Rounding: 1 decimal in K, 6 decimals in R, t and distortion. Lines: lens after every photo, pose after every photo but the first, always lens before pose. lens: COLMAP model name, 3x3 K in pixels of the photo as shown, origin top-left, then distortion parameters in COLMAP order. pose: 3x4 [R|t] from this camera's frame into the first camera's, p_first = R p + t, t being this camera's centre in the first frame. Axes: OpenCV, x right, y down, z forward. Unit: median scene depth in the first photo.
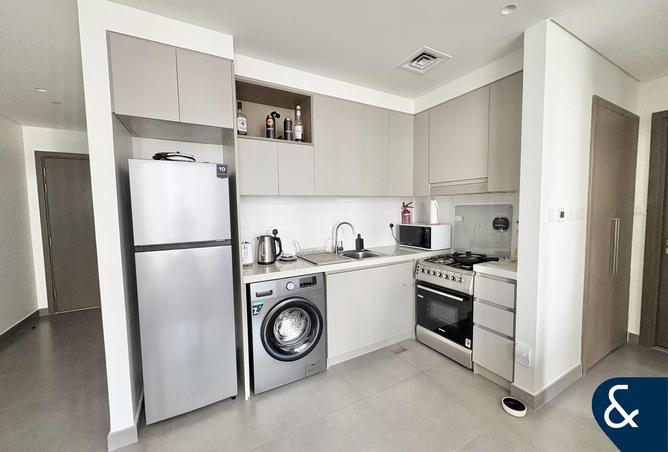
lens RADIAL K [[270.6, 0, 334.0], [0, 270.6, 226.0], [0, 0, 1]] dist [-0.000404, -0.000016]
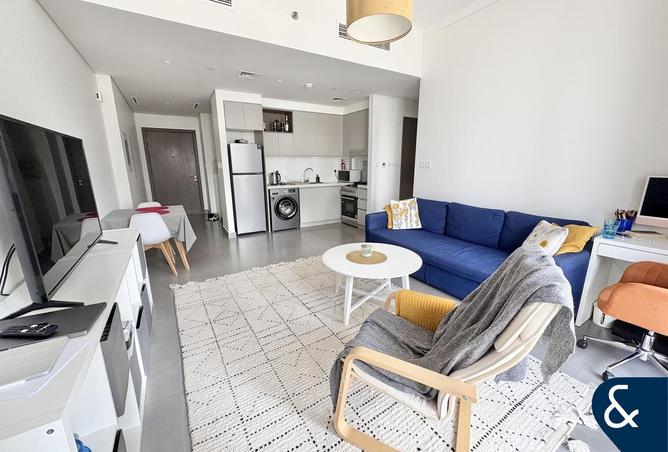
lens RADIAL K [[270.6, 0, 334.0], [0, 270.6, 226.0], [0, 0, 1]] dist [-0.000404, -0.000016]
pose [[0.999453, 0.005052, 0.032674, 0.207474], [-0.010235, 0.986988, 0.160468, 0.115996], [-0.031438, -0.160715, 0.986500, -1.489652]]
